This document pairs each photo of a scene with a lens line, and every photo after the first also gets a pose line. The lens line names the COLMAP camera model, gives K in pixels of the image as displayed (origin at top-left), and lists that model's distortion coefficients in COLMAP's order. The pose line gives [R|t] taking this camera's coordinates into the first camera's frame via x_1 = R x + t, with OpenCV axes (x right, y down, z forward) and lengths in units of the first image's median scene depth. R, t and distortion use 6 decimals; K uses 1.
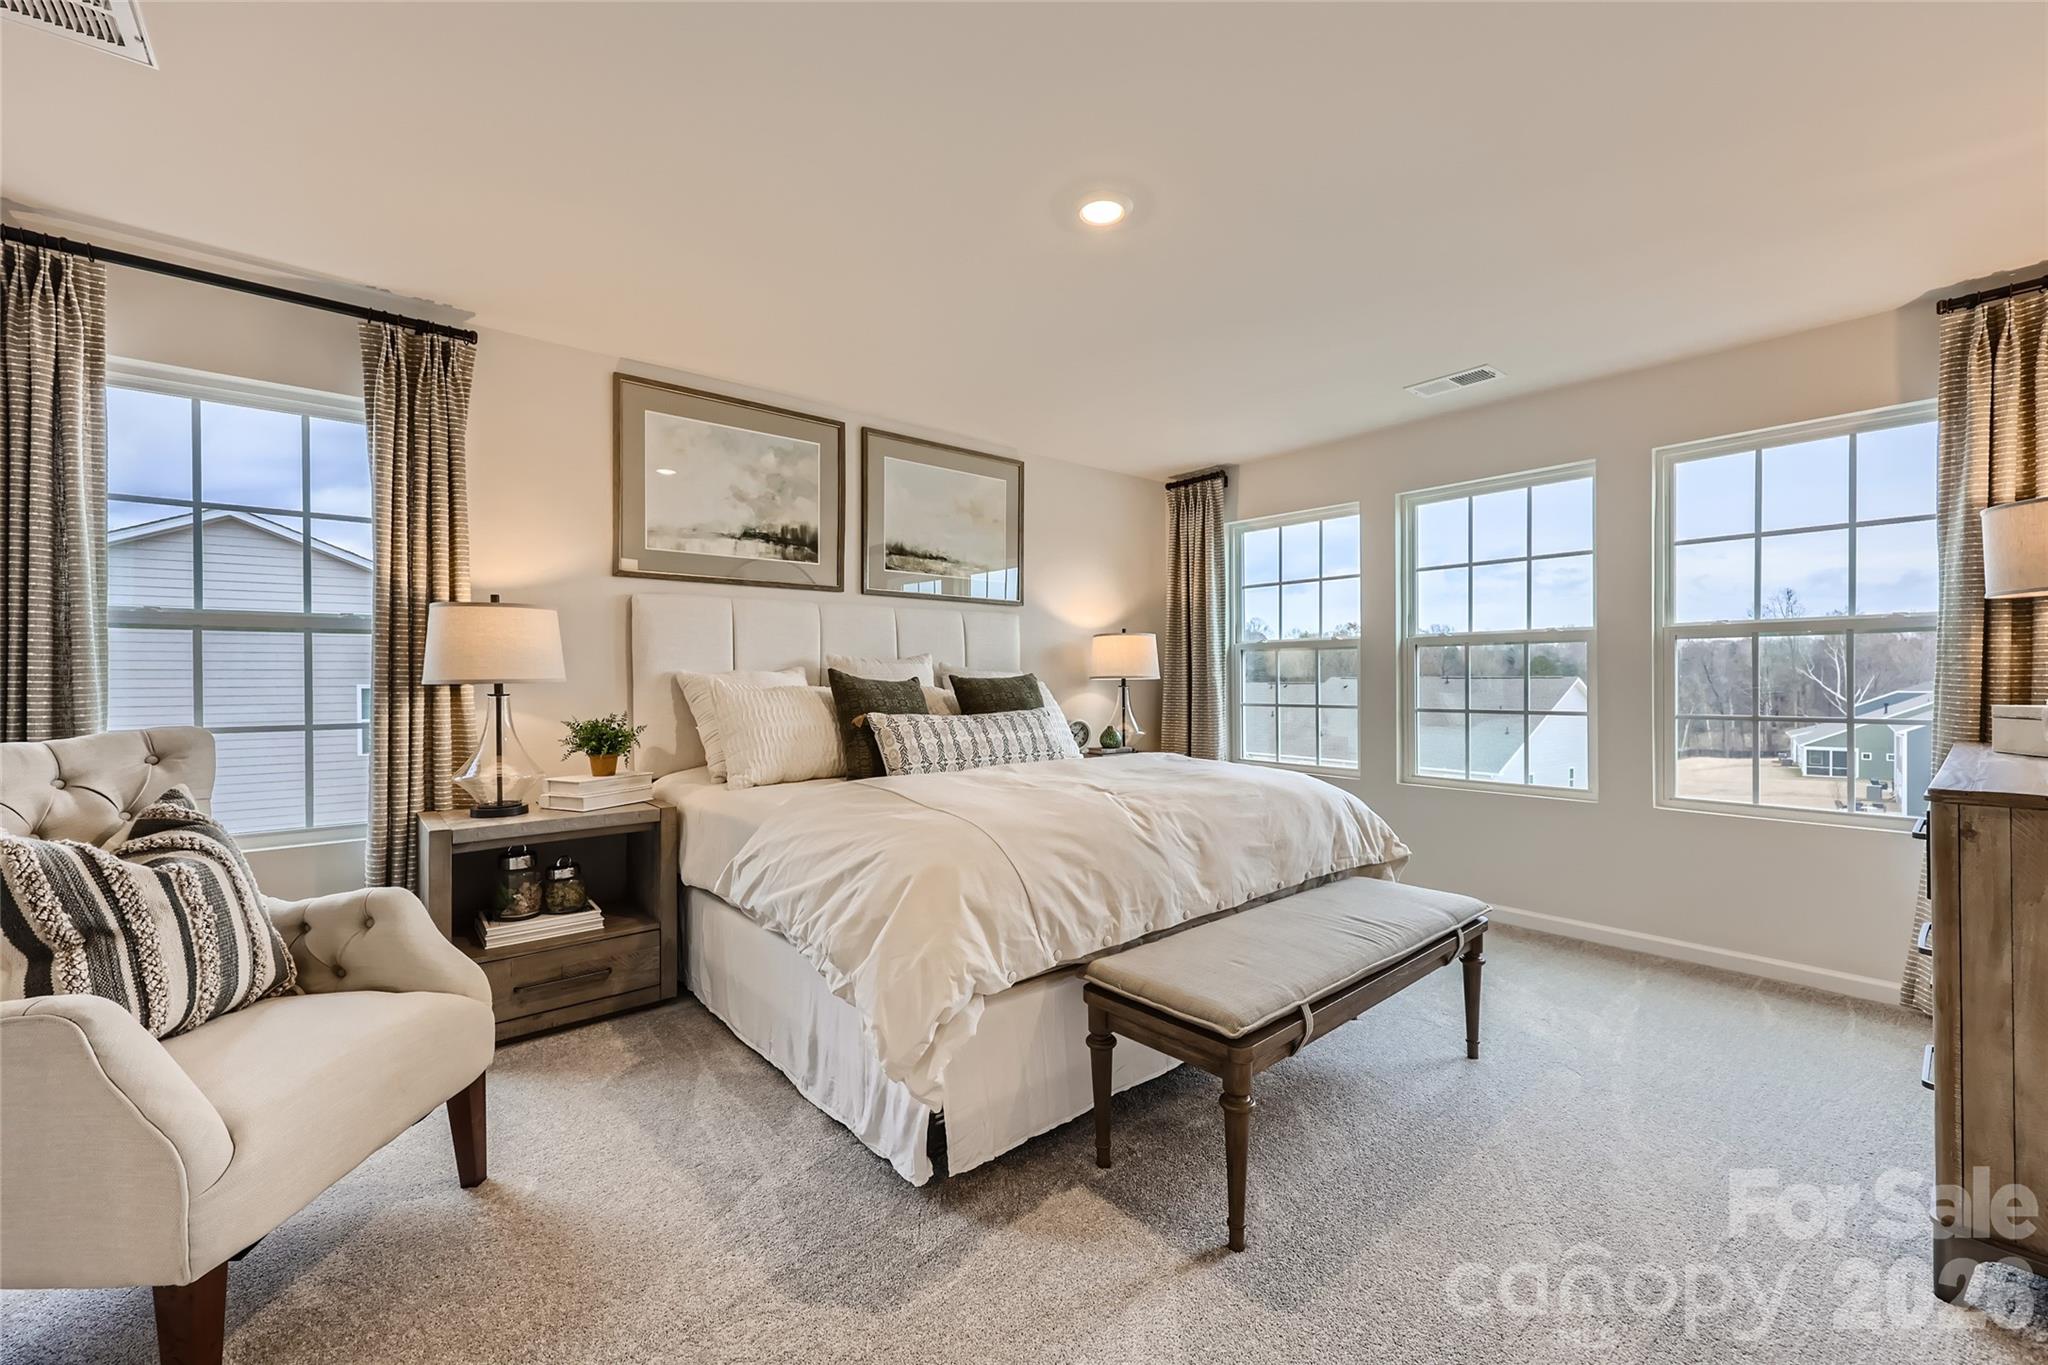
lens RADIAL K [[817.7, 0, 1027.7], [0, 817.7, 680.9], [0, 0, 1]] dist [-0.001649, -0.000144]
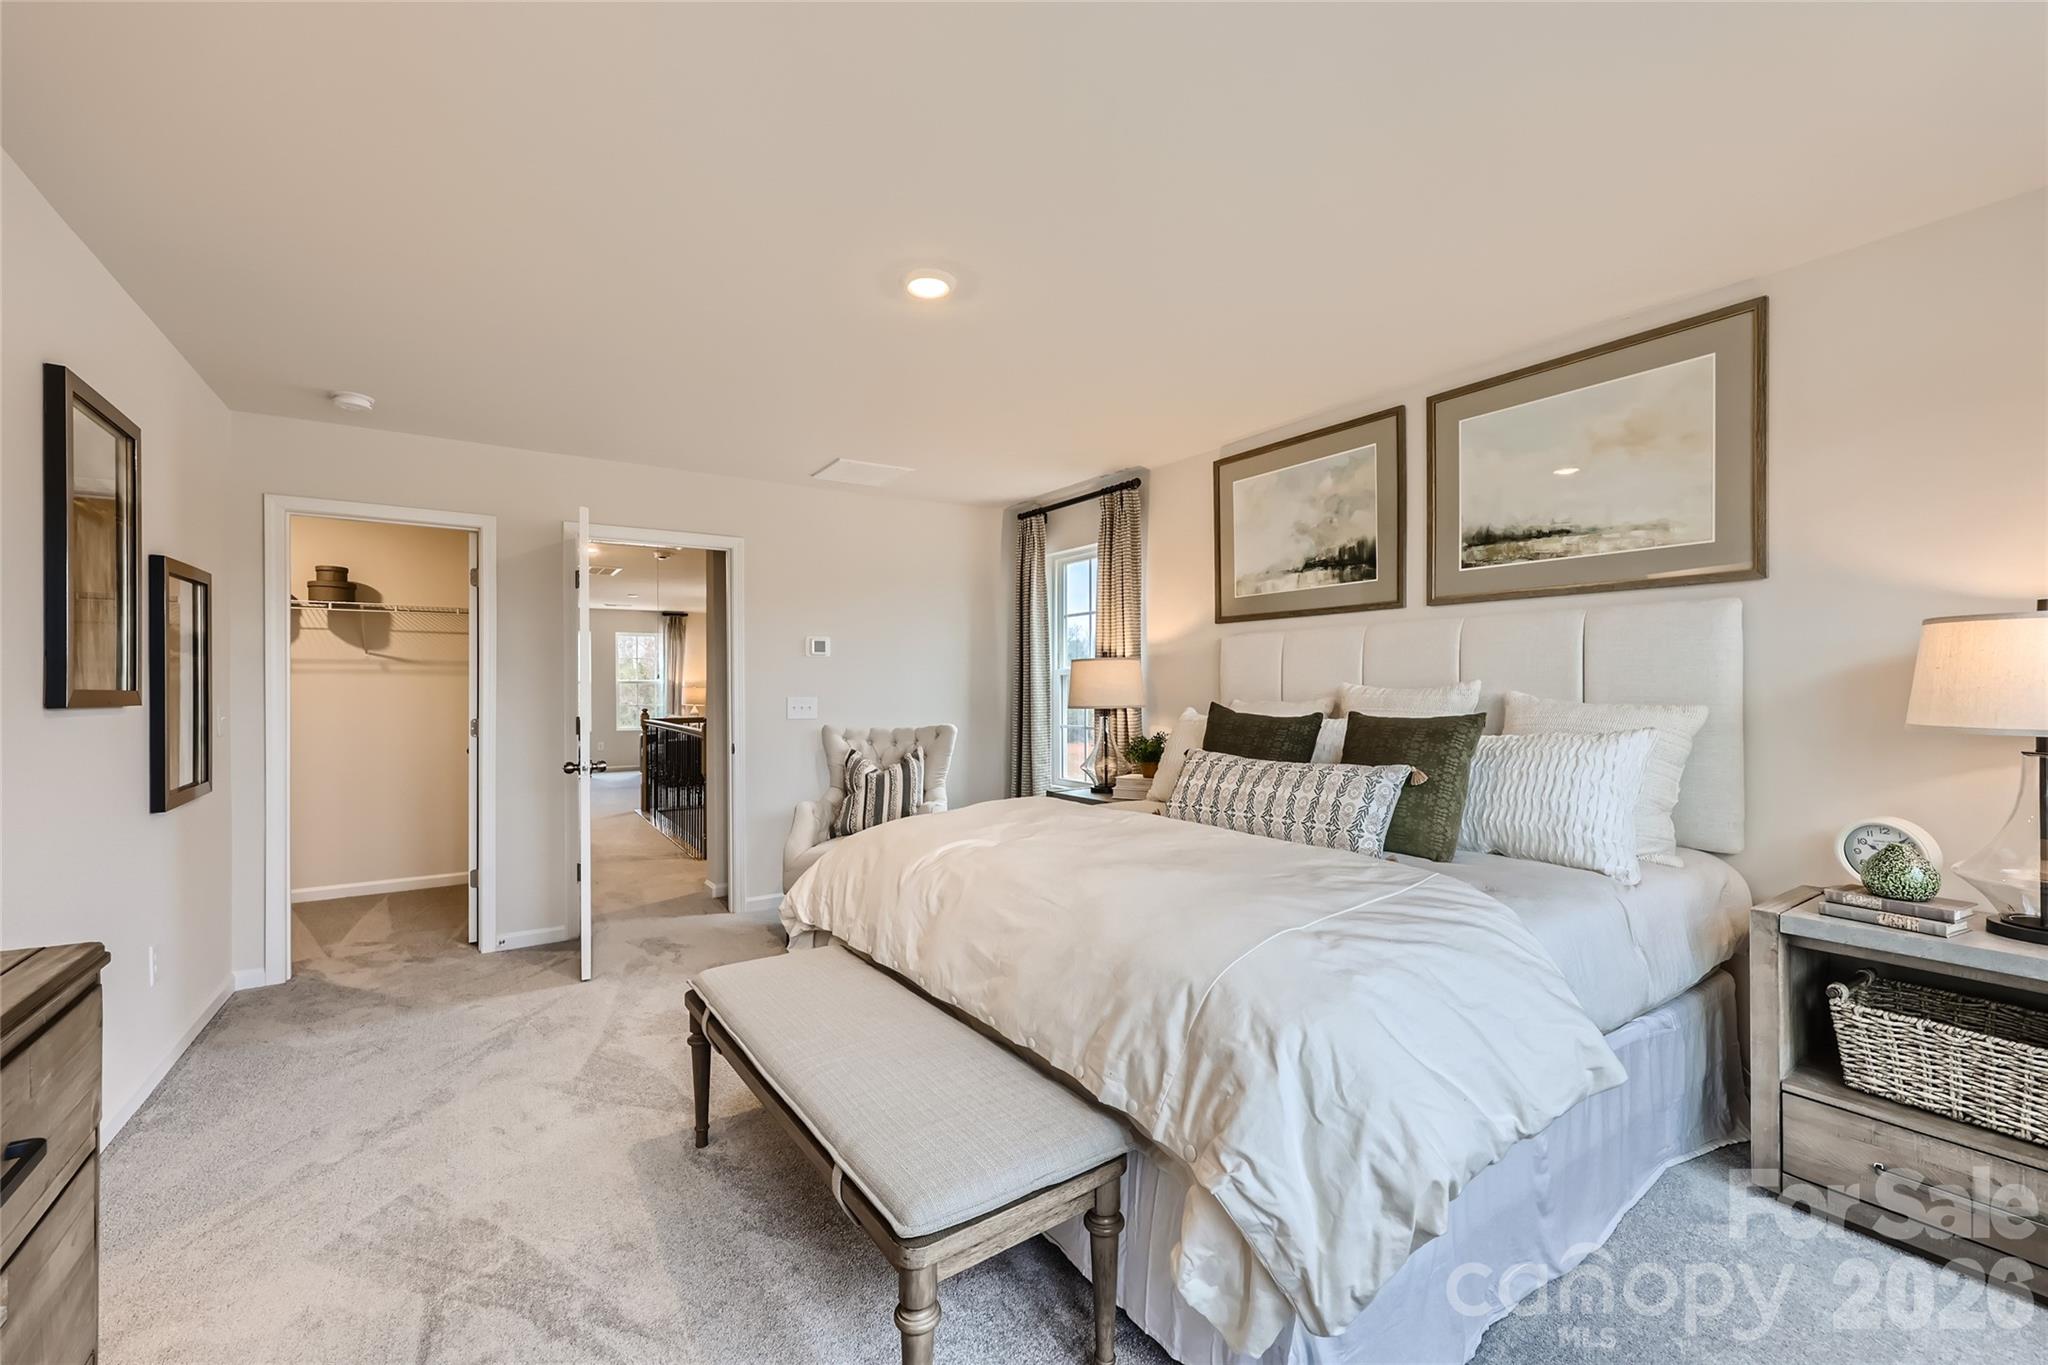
lens RADIAL K [[817.7, 0, 1026.5], [0, 817.7, 684.0], [0, 0, 1]] dist [-0.001649, -0.000144]
pose [[-0.097636, 0.004869, -0.995210, 0.682366], [0.004423, 0.999980, 0.004459, -0.036374], [0.995212, -0.003966, -0.097655, 0.727890]]
